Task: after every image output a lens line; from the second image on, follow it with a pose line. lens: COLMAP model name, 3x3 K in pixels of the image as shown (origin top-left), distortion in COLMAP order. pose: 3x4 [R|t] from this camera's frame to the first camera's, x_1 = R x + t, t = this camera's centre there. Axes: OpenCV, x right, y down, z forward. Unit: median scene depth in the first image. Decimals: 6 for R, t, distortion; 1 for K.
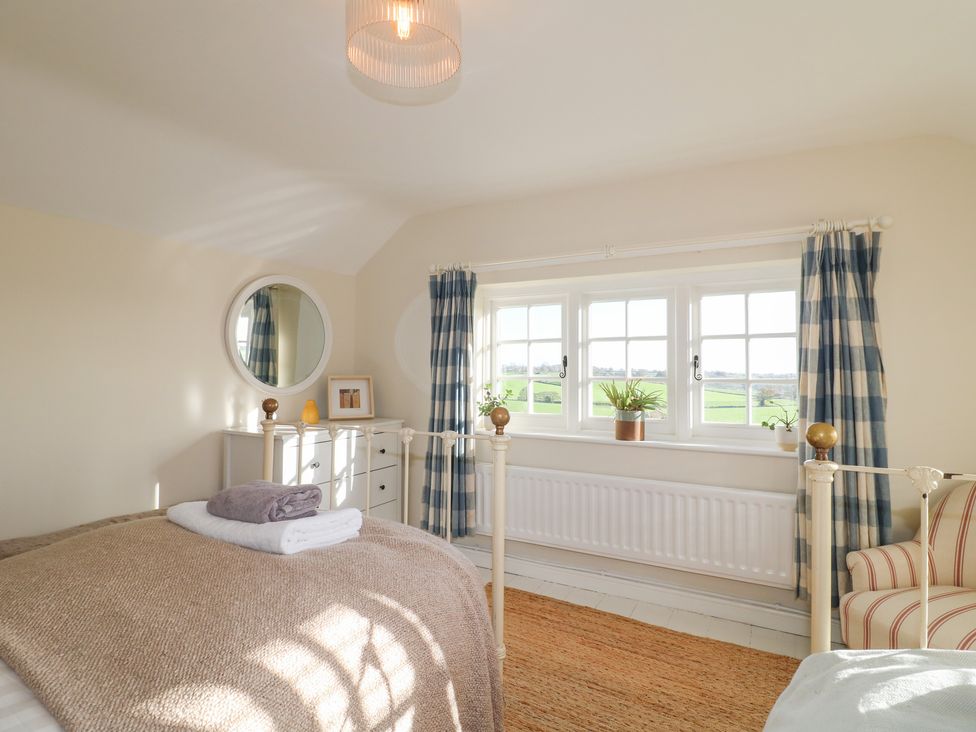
lens RADIAL K [[507.0, 0, 467.7], [0, 507.0, 359.8], [0, 0, 1]] dist [-0.004500, -0.007857]
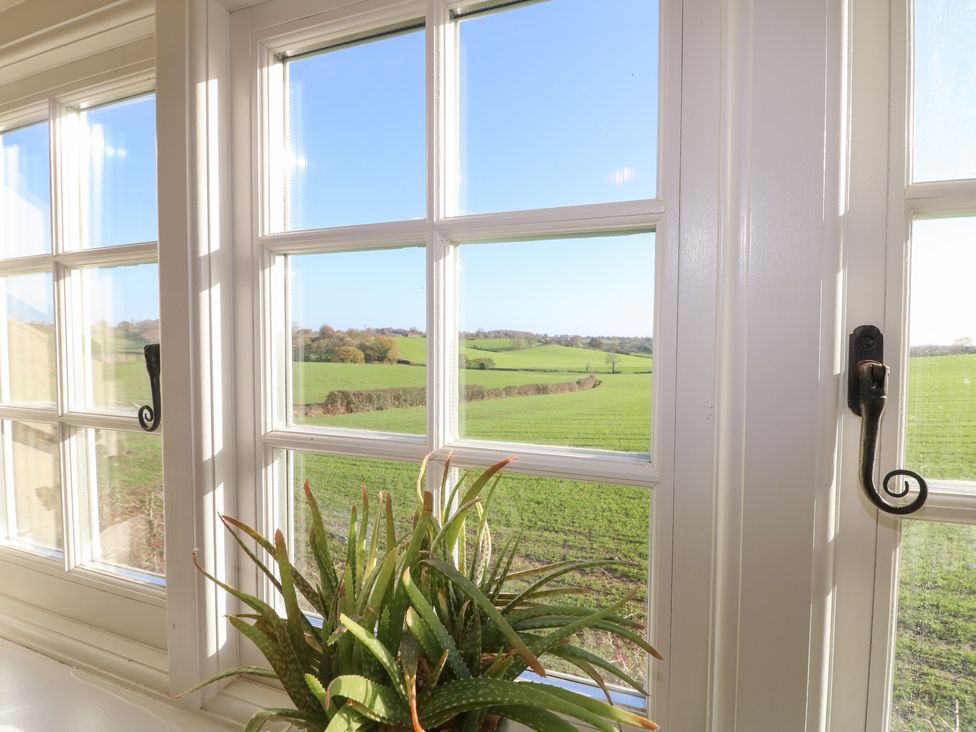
lens RADIAL K [[507.0, 0, 486.3], [0, 507.0, 359.3], [0, 0, 1]] dist [-0.004500, -0.007857]
pose [[0.987819, -0.007797, 0.155413, 0.302037], [-0.002558, 0.997795, 0.066322, -0.008420], [-0.155588, -0.065912, 0.985621, 0.815507]]
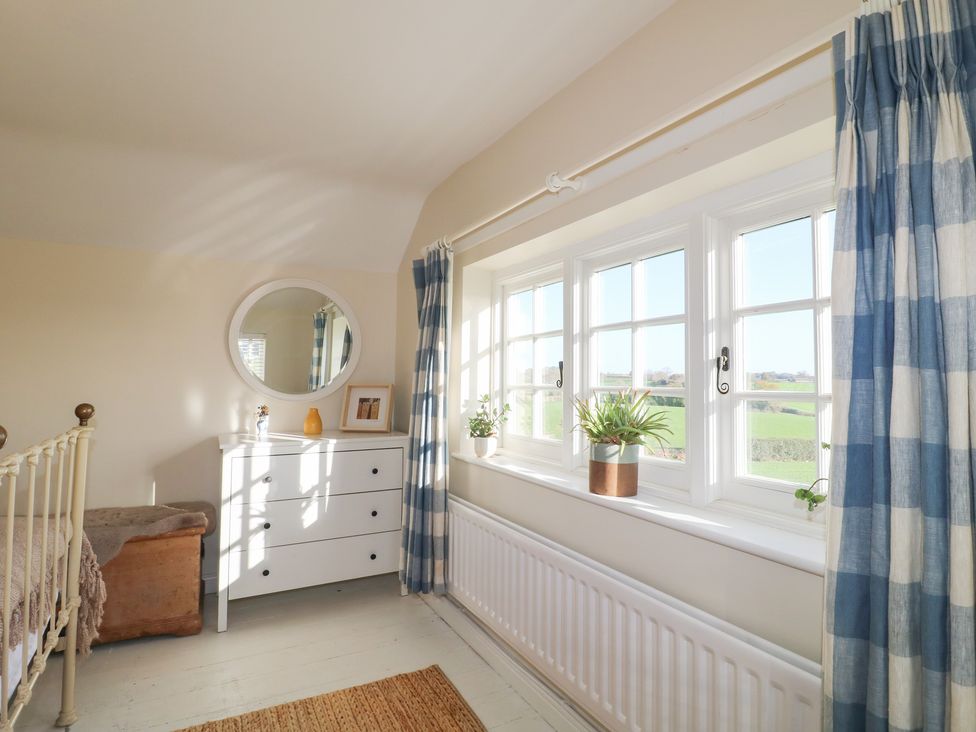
lens RADIAL K [[507.0, 0, 489.9], [0, 507.0, 361.6], [0, 0, 1]] dist [-0.004500, -0.007857]
pose [[0.856034, -0.015508, -0.516687, 0.477467], [0.006108, 0.999784, -0.019889, 0.014251], [0.516884, 0.013870, 0.855943, 0.389420]]
